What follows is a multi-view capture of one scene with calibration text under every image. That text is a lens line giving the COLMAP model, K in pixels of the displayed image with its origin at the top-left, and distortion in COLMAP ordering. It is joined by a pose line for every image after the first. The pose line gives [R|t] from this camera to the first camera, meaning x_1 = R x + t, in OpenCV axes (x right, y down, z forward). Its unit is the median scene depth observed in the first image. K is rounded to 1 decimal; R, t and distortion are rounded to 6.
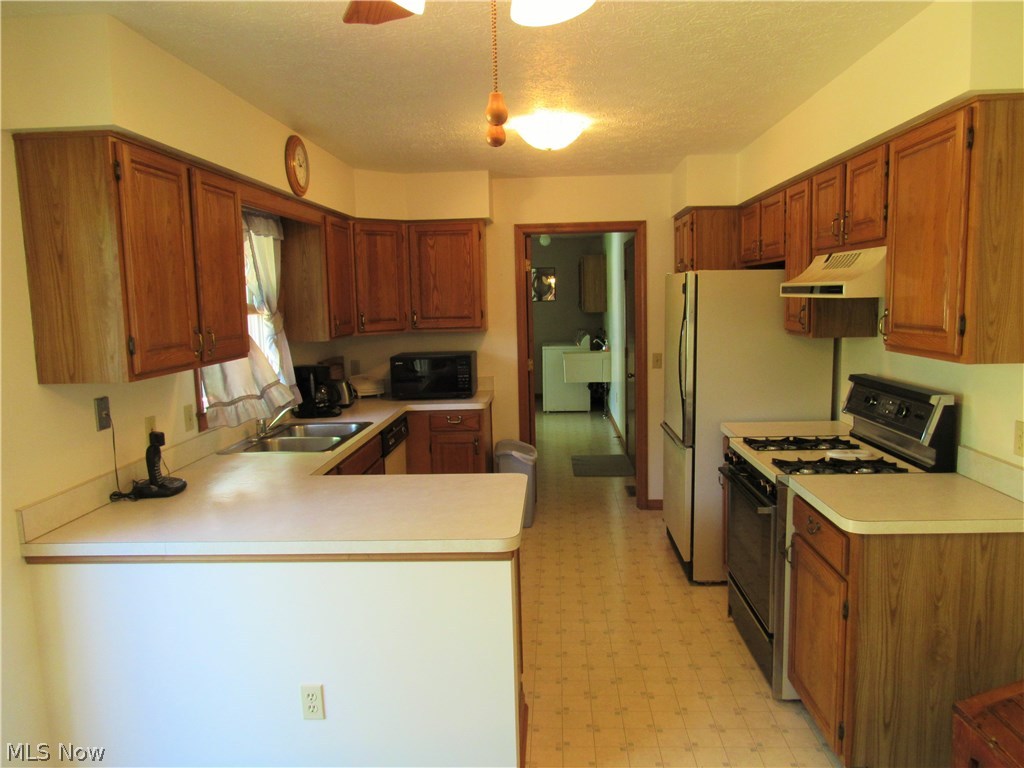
lens RADIAL K [[735.2, 0, 516.1], [0, 735.2, 384.0], [0, 0, 1]] dist [-0.020186, 0.003737]
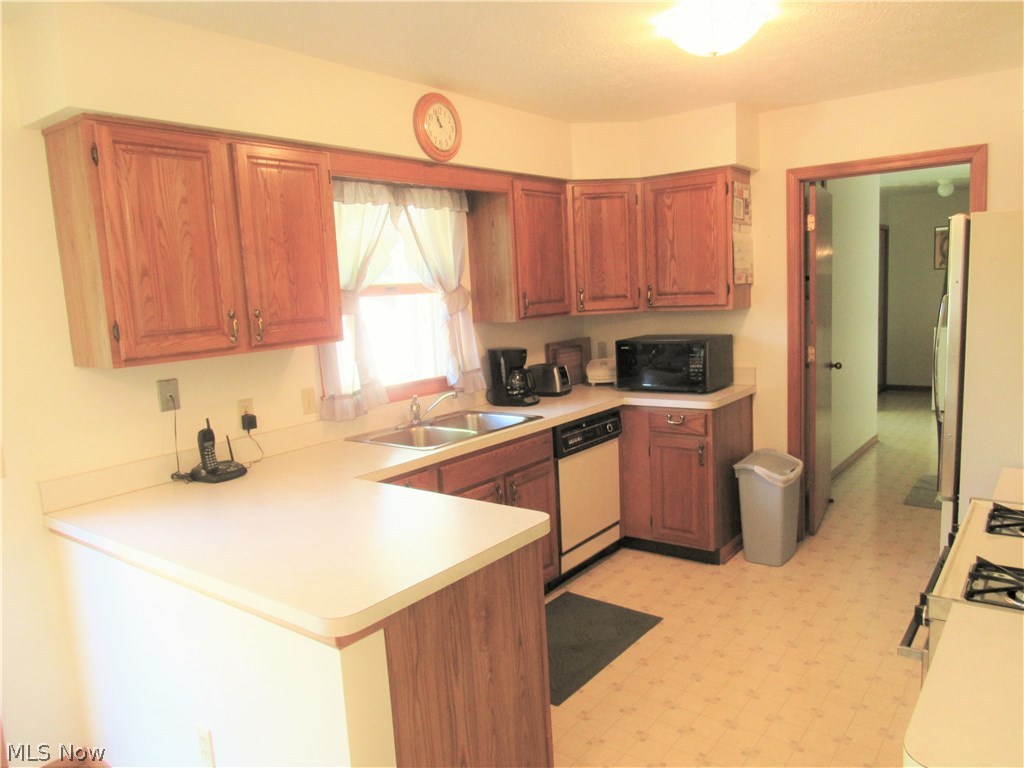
lens RADIAL K [[735.2, 0, 516.1], [0, 735.2, 384.0], [0, 0, 1]] dist [-0.020186, 0.003737]
pose [[0.824056, 0.057990, -0.563533, 0.261427], [-0.037245, 0.998141, 0.048249, -0.026961], [0.565283, -0.018771, 0.824683, 0.267397]]
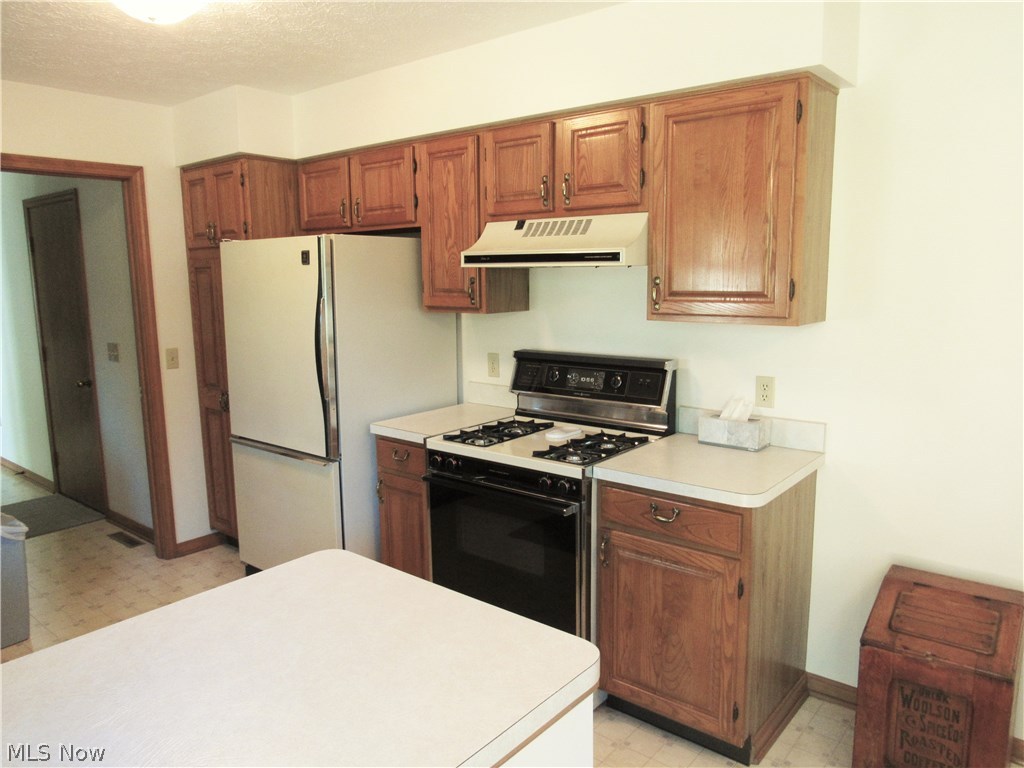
lens RADIAL K [[735.2, 0, 516.1], [0, 735.2, 384.0], [0, 0, 1]] dist [-0.020186, 0.003737]
pose [[0.604692, -0.108010, 0.789102, -0.244541], [0.093273, 0.993548, 0.064519, -0.025879], [-0.790979, 0.034588, 0.610865, 0.341301]]
